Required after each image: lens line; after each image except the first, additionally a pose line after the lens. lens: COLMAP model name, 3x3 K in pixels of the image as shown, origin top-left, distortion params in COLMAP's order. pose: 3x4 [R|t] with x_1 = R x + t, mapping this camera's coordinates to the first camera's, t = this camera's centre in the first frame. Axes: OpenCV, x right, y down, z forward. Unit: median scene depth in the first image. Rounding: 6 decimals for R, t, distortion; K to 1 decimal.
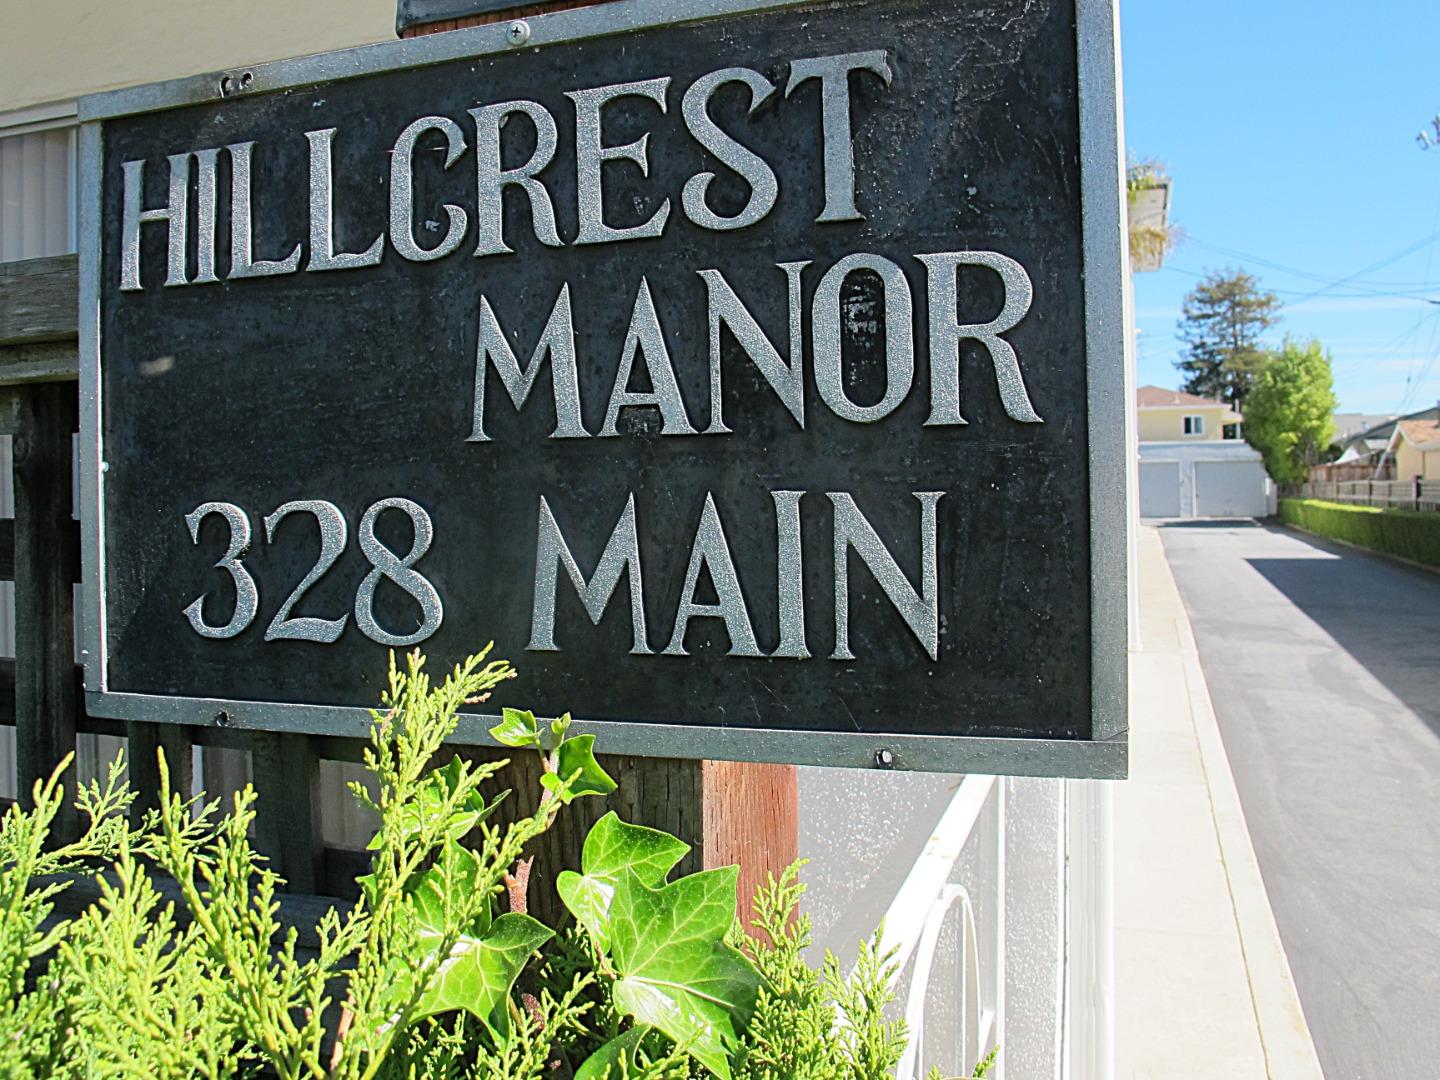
lens RADIAL K [[1157.8, 0, 720.0], [0, 1157.8, 540.0], [0, 0, 1]] dist [-0.084895, 0.005377]
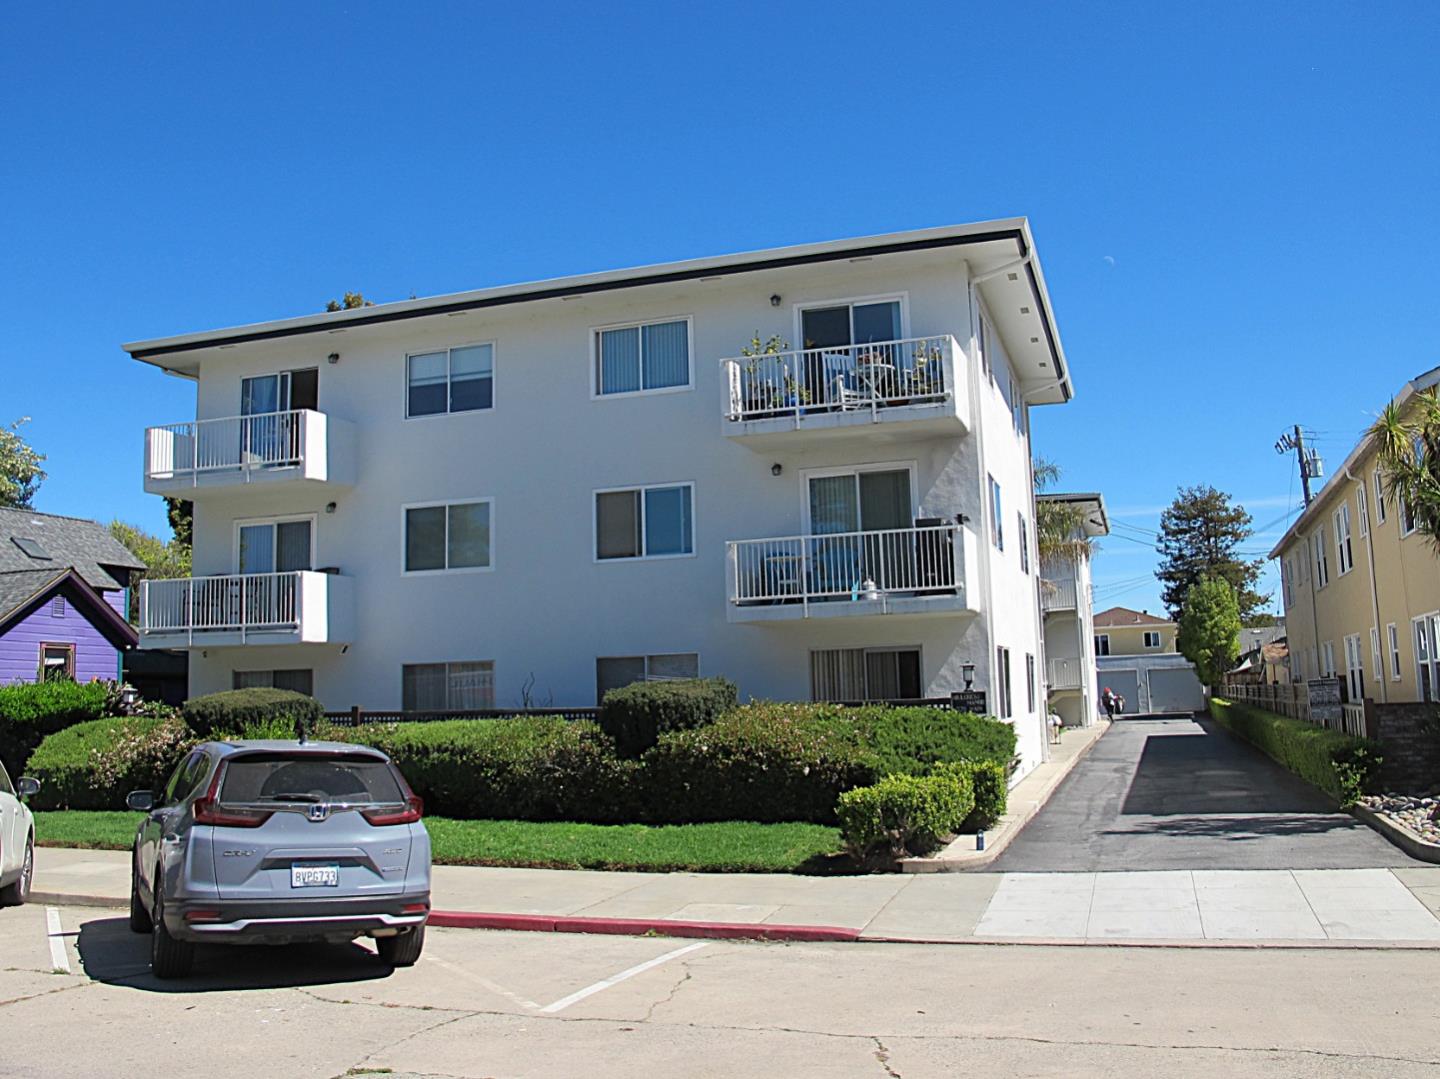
lens RADIAL K [[1157.8, 0, 720.0], [0, 1157.8, 539.5], [0, 0, 1]] dist [-0.084895, 0.005377]
pose [[0.999936, -0.010722, -0.003693, -0.024119], [0.009910, 0.984516, -0.175013, 0.003226], [0.005513, 0.174965, 0.984559, -0.109486]]
